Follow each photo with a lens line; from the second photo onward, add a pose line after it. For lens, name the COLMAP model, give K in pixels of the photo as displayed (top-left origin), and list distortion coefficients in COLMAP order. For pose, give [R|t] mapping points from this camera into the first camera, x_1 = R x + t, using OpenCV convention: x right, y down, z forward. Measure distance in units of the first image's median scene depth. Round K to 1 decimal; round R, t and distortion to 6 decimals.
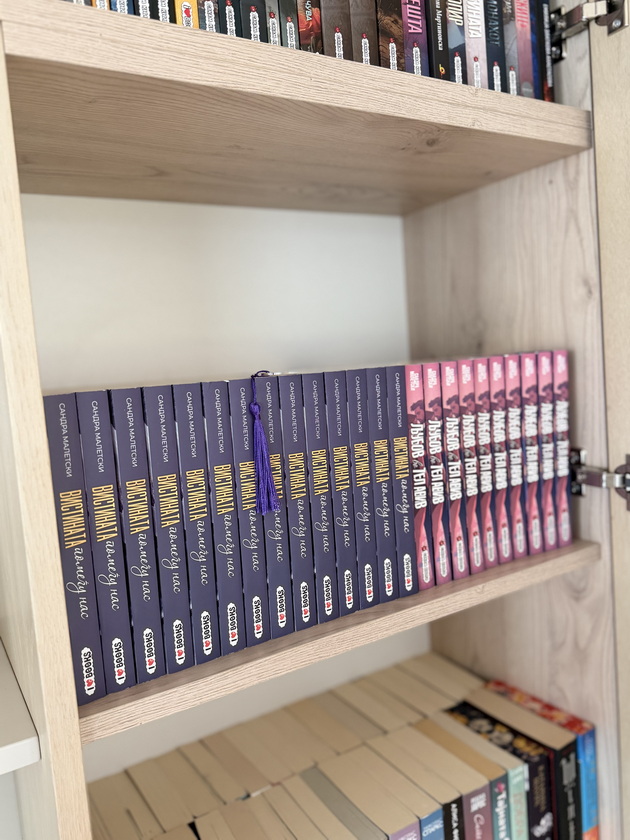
lens RADIAL K [[655.5, 0, 315.0], [0, 655.5, 420.0], [0, 0, 1]] dist [0.091111, -0.156463]
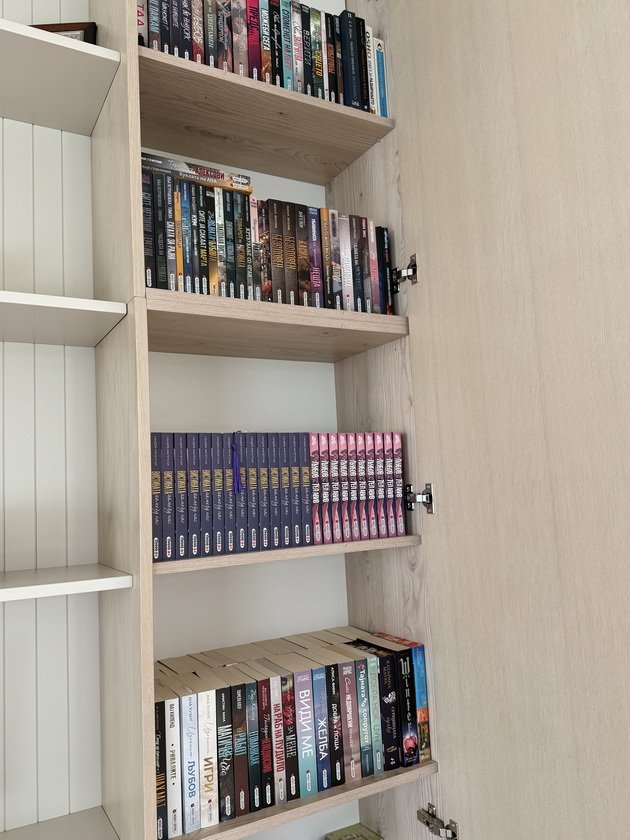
lens RADIAL K [[655.5, 0, 315.0], [0, 655.5, 420.0], [0, 0, 1]] dist [0.091111, -0.156463]
pose [[0.998900, 0.024500, -0.039985, 0.232205], [-0.031630, 0.981511, -0.188773, 0.264458], [0.034621, 0.189830, 0.981206, -1.040970]]
